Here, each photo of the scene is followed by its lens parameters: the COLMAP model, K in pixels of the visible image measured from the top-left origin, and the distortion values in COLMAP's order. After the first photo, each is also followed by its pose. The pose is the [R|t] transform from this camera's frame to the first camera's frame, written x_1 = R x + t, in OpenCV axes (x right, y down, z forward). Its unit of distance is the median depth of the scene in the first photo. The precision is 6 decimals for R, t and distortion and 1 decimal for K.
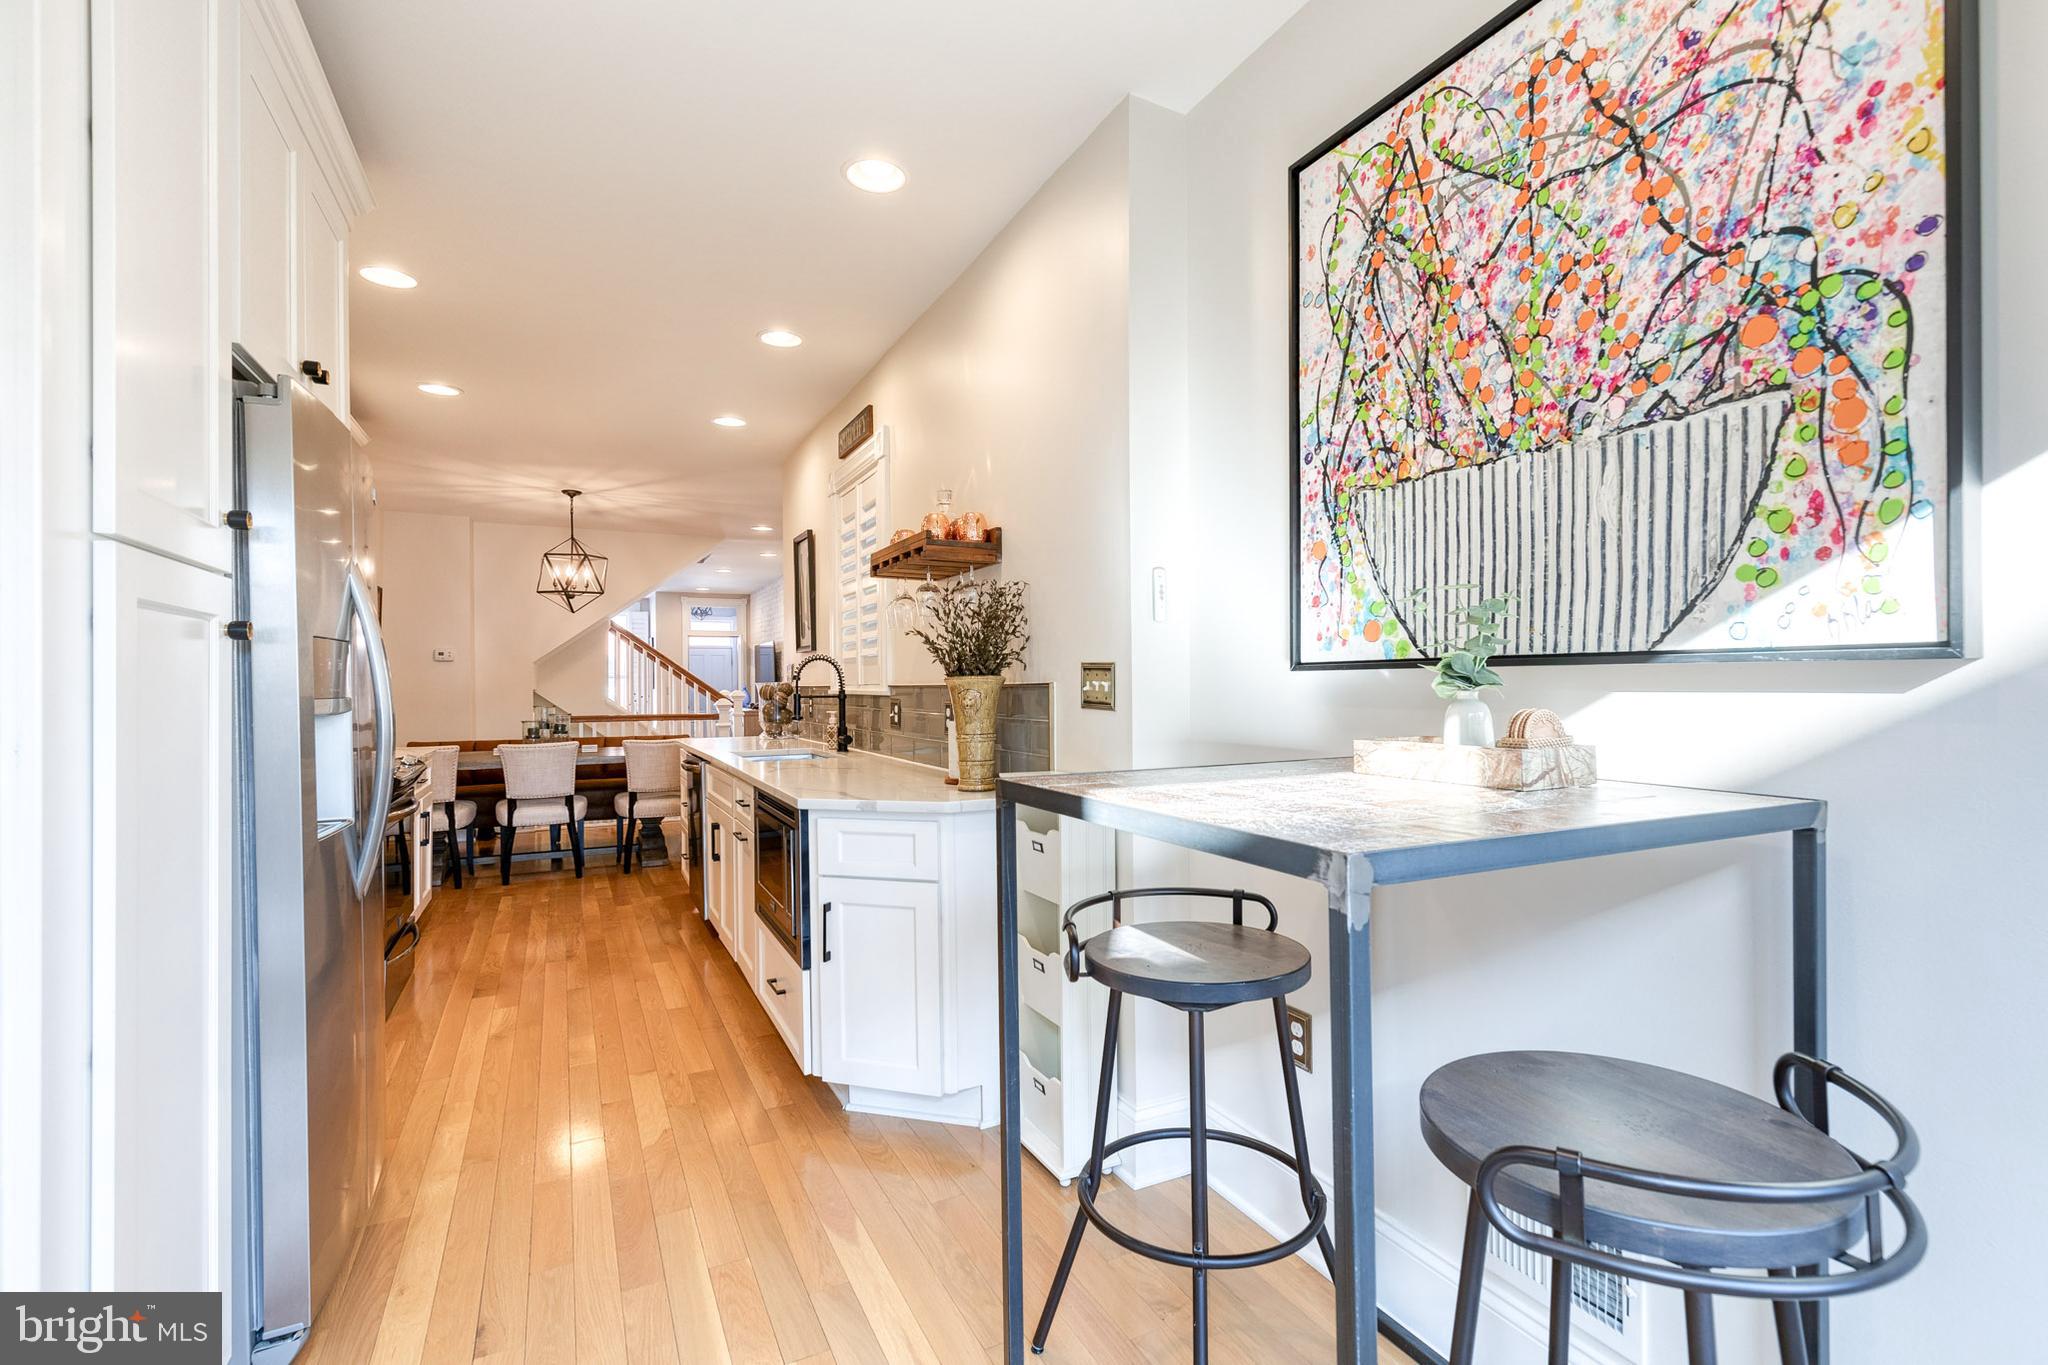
lens RADIAL K [[921.0, 0, 1033.0], [0, 921.0, 682.2], [0, 0, 1]] dist [0.010246, -0.001236]
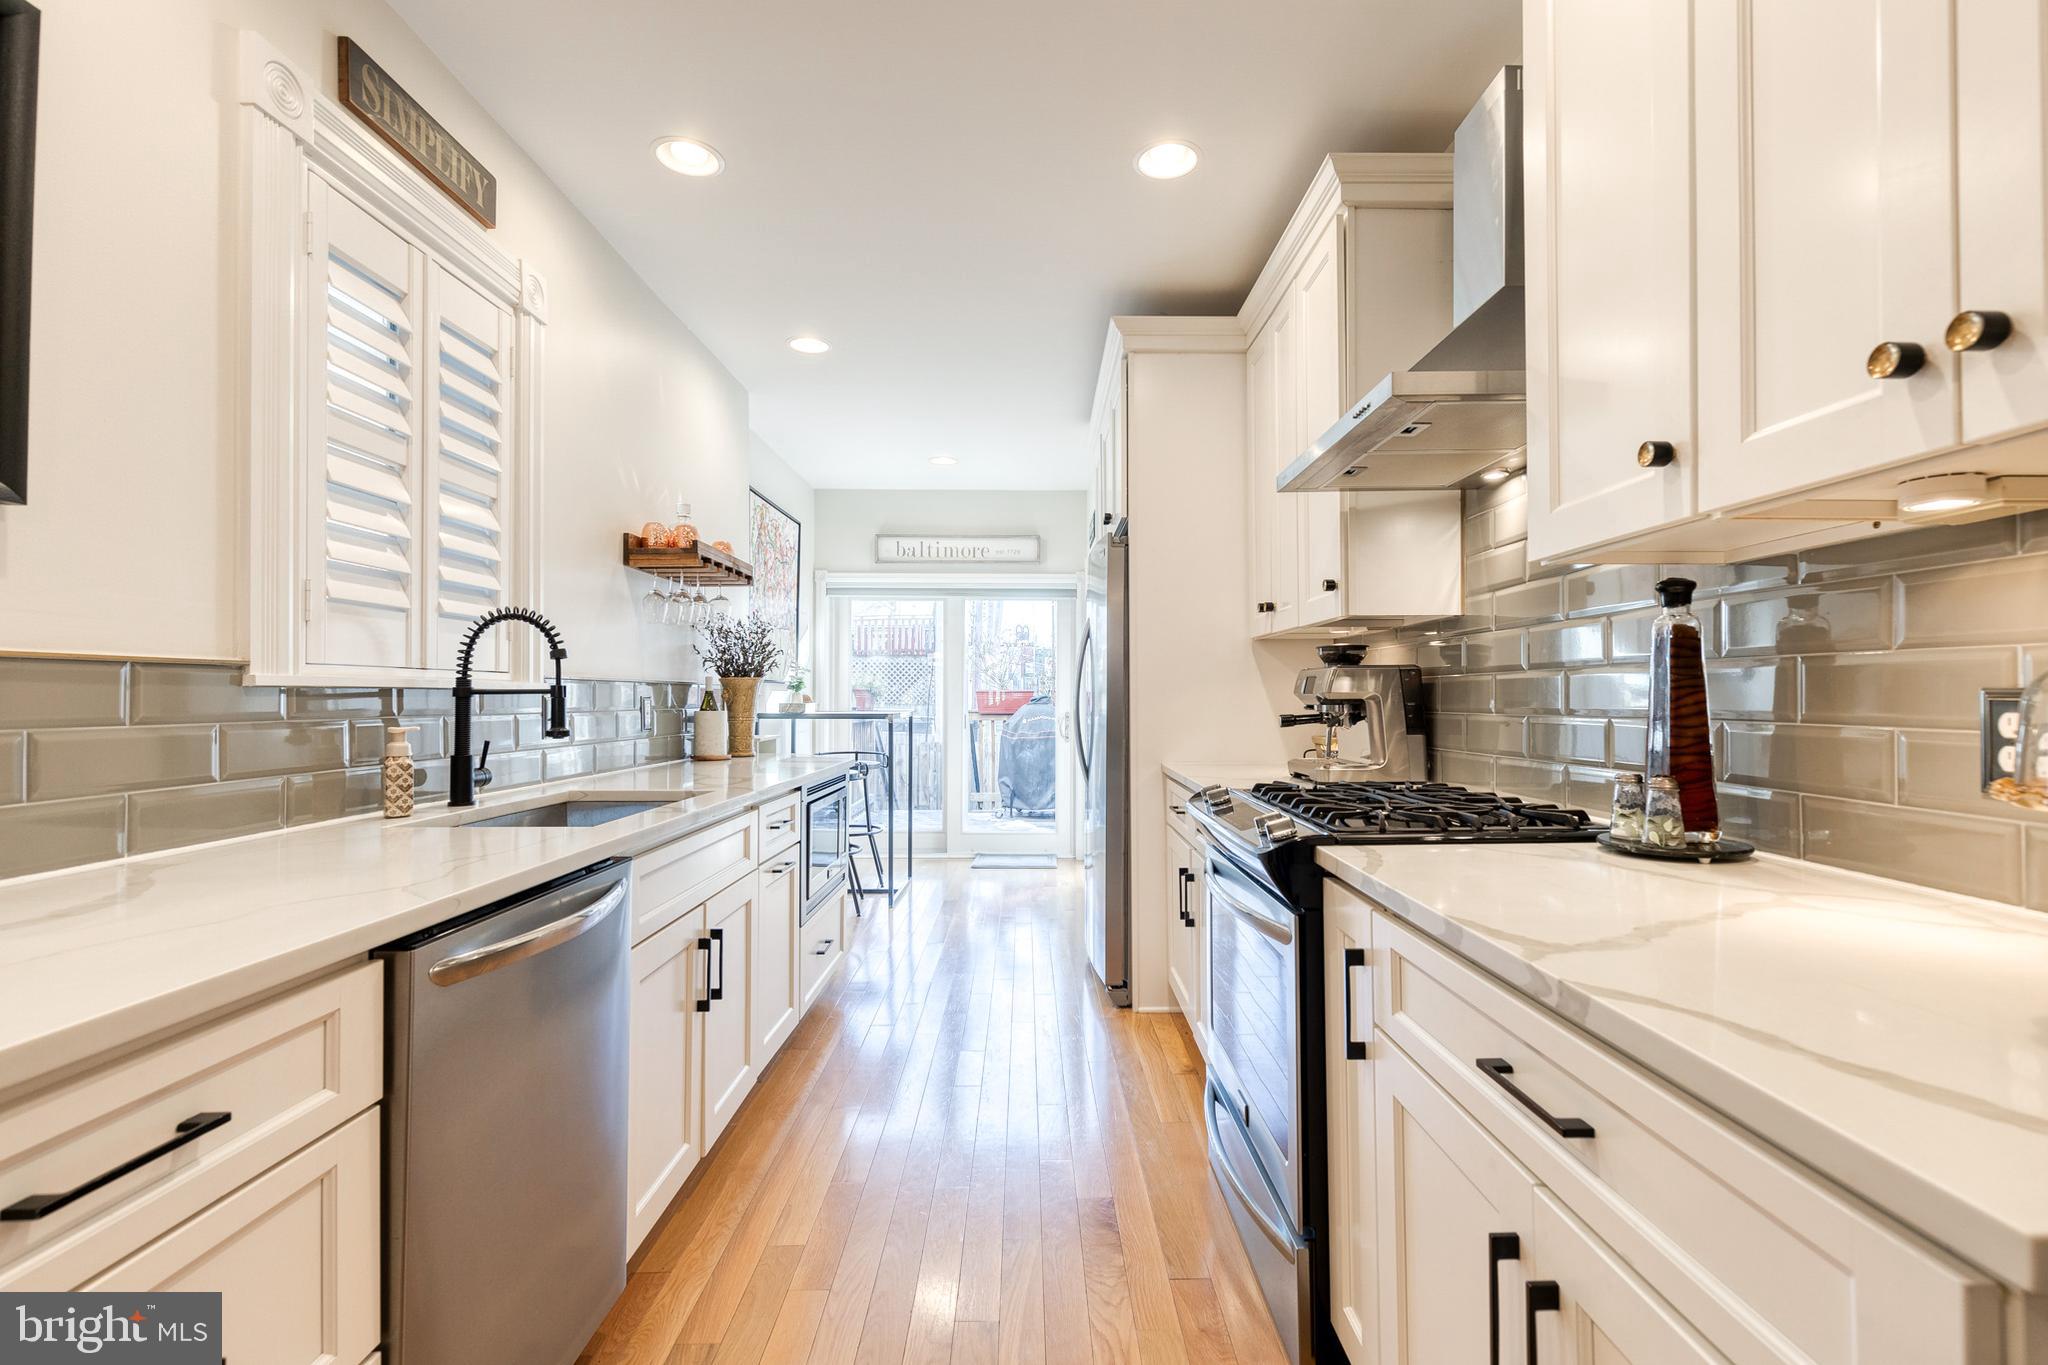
lens RADIAL K [[921.0, 0, 1043.8], [0, 921.0, 681.6], [0, 0, 1]] dist [0.010246, -0.001236]
pose [[-0.899650, 0.018209, 0.436231, -0.466535], [0.008584, 0.999675, -0.024024, 0.016202], [-0.436527, -0.017869, -0.899514, 0.874065]]
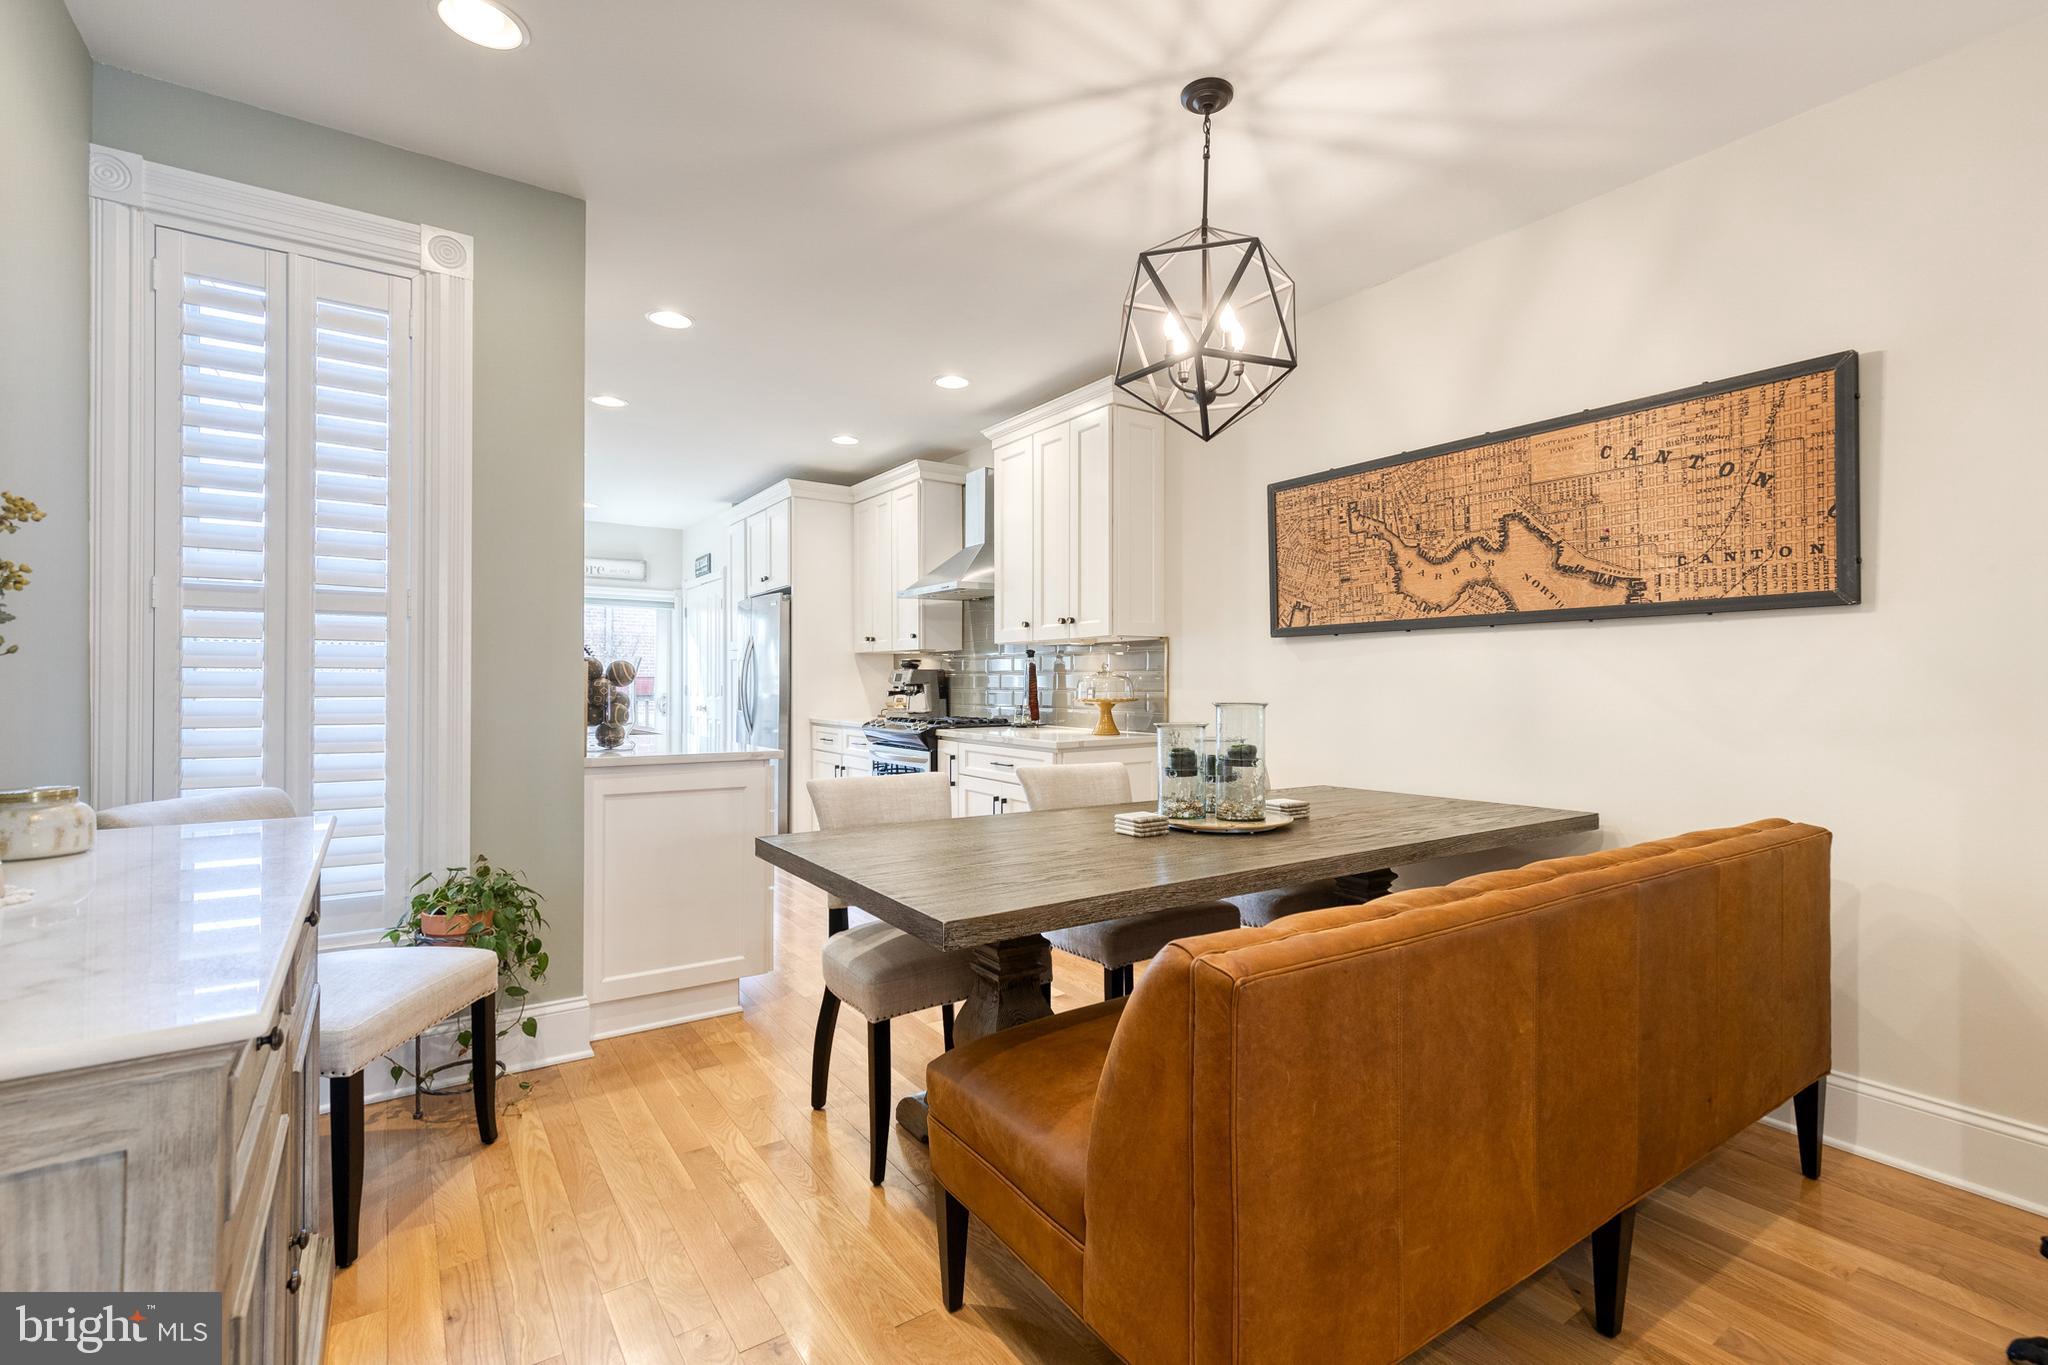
lens RADIAL K [[921.0, 0, 1052.1], [0, 921.0, 693.4], [0, 0, 1]] dist [0.010246, -0.001236]
pose [[-0.988004, 0.007835, -0.154228, -0.402187], [0.006580, 0.999941, 0.008645, 0.017818], [0.154287, 0.007527, -0.987997, 1.398729]]
